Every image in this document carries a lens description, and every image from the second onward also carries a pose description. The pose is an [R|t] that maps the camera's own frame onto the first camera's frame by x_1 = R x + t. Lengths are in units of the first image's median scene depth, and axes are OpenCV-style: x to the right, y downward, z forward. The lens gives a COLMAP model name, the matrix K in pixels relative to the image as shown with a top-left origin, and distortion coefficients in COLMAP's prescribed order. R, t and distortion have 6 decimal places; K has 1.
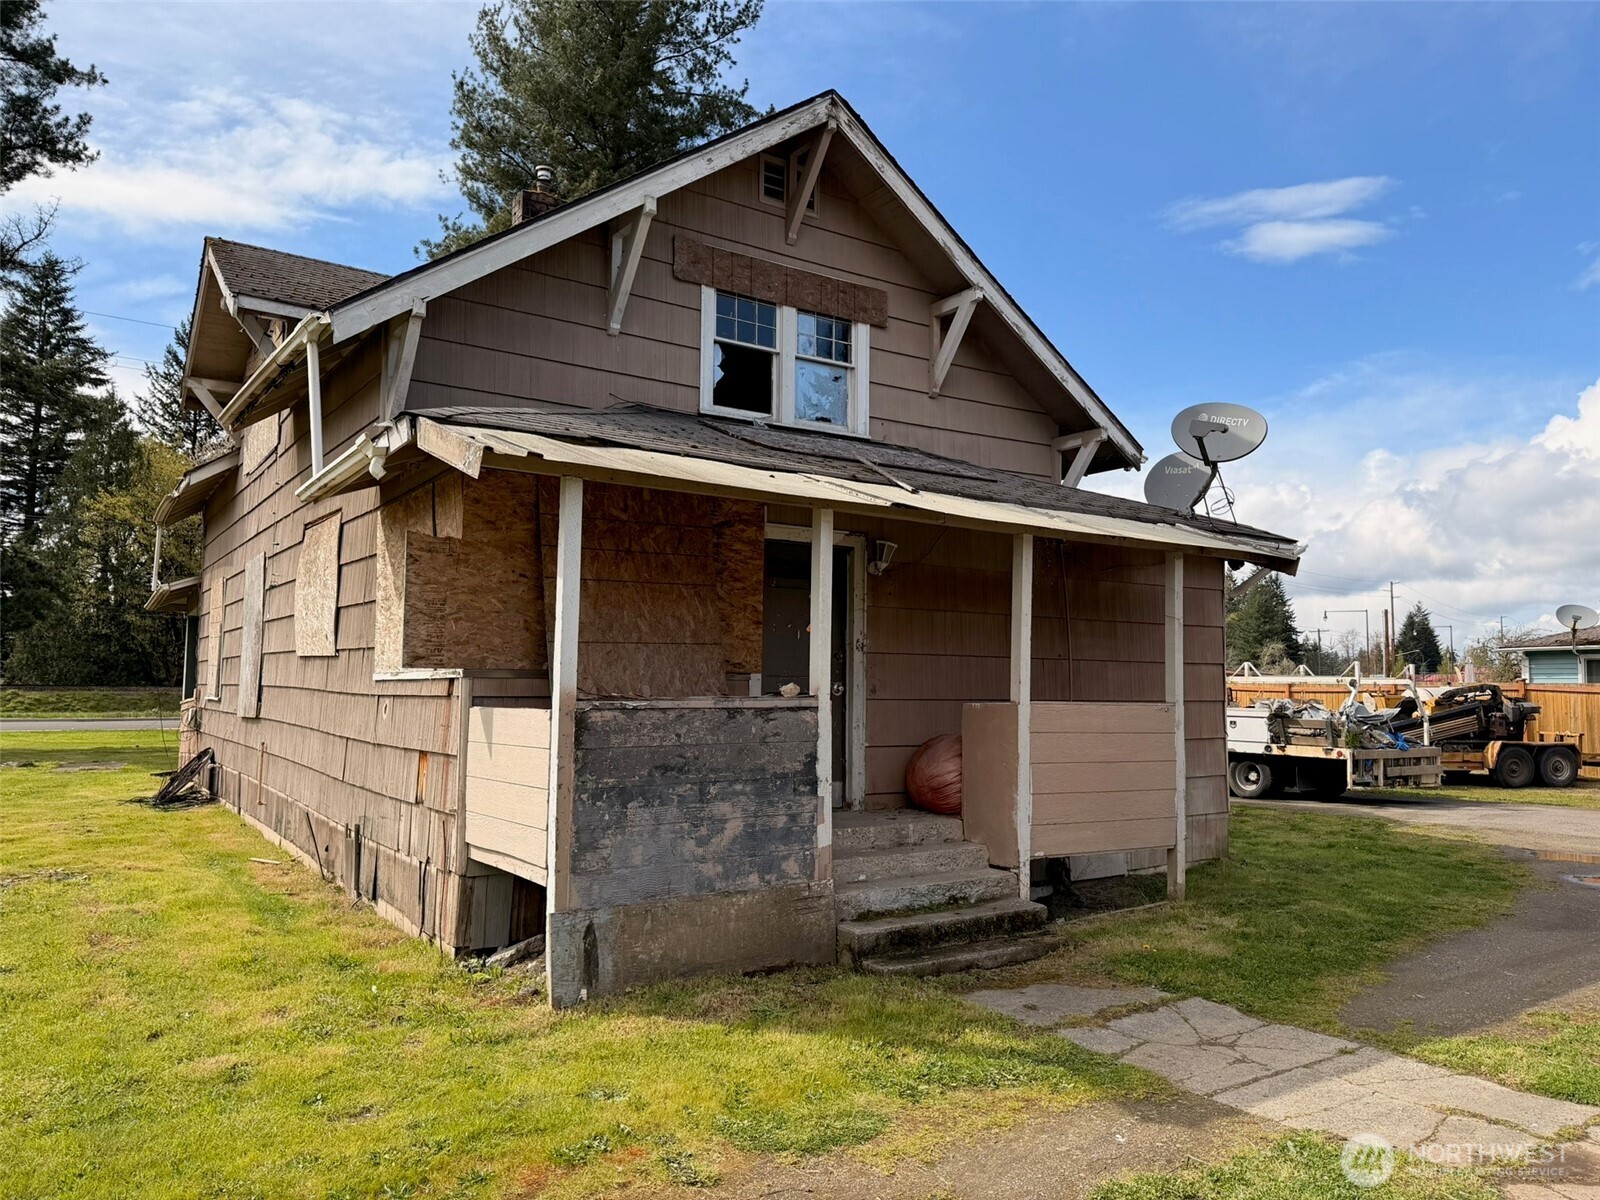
lens RADIAL K [[1117.4, 0, 805.4], [0, 1117.4, 599.3], [0, 0, 1]] dist [0.109865, -0.149925]
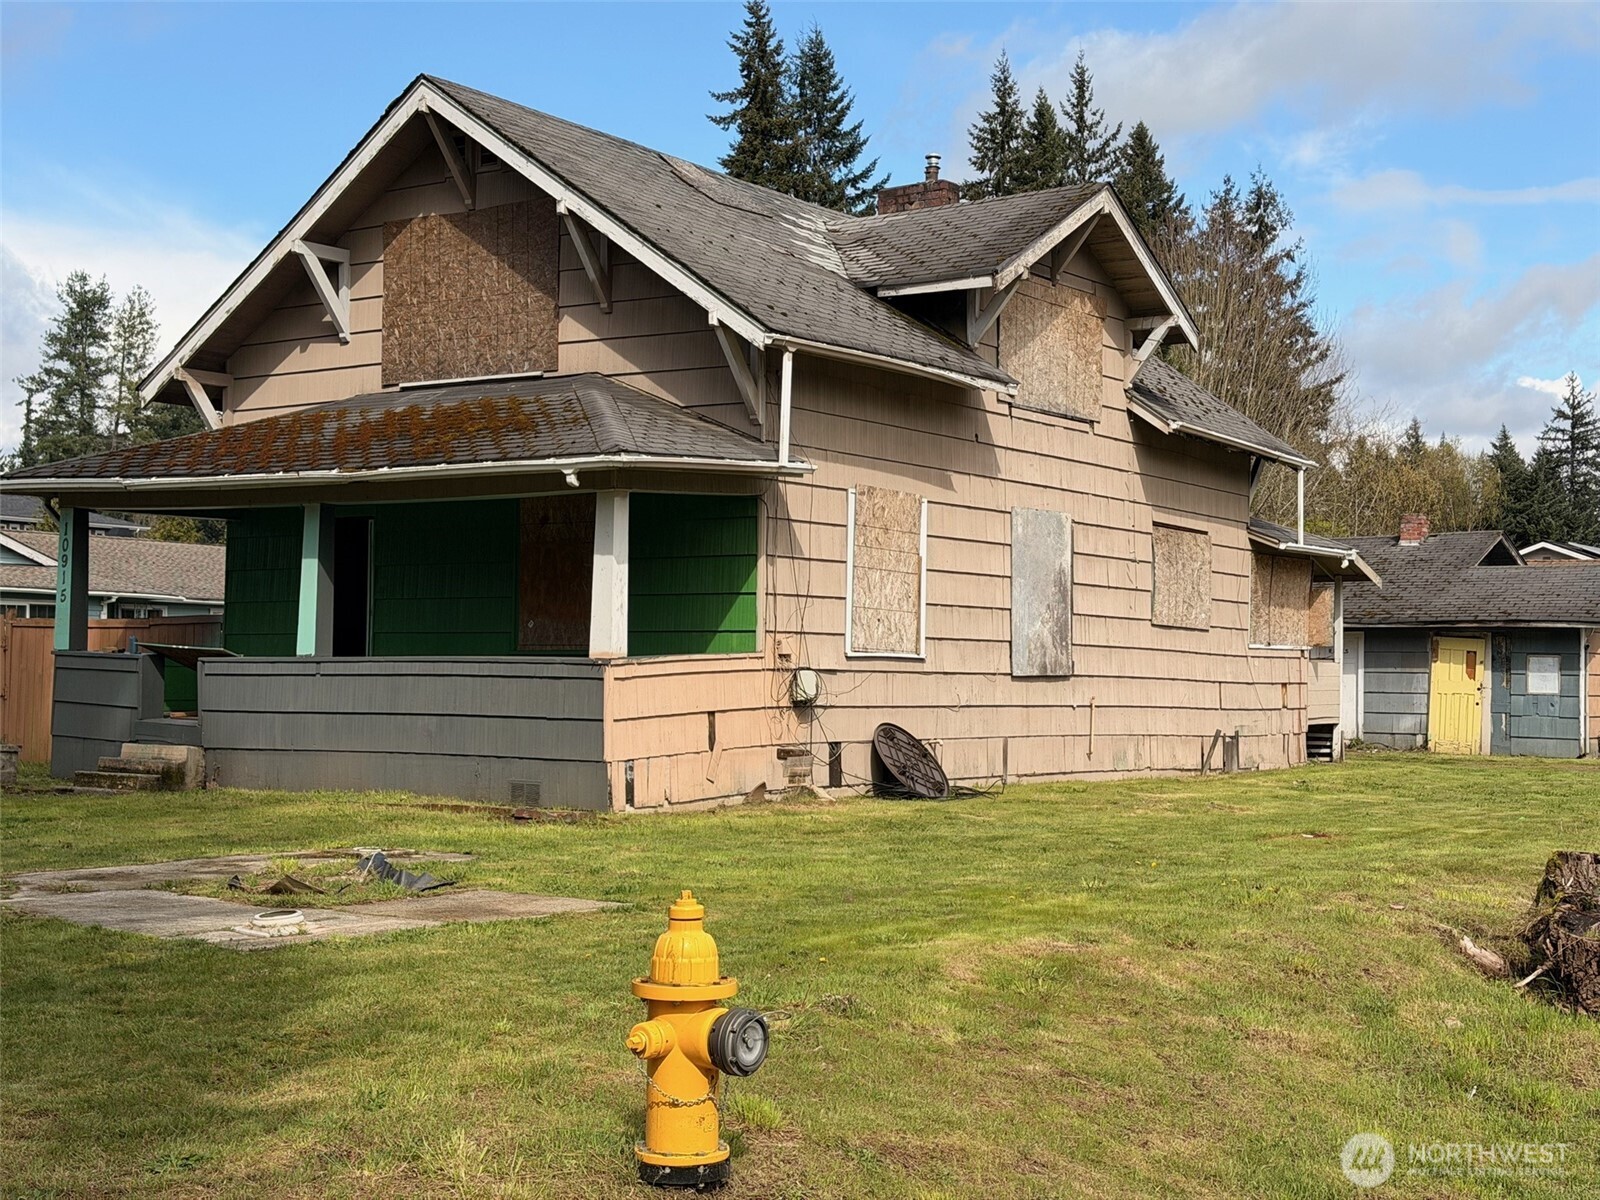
lens RADIAL K [[2221.5, 0, 815.8], [0, 2221.5, 612.7], [0, 0, 1]] dist [0.145980, -0.048723]
pose [[-0.367188, 0.012012, 0.930069, -2.582070], [-0.091785, 0.994568, -0.049081, 0.191218], [-0.925607, -0.103389, -0.364091, 2.213714]]
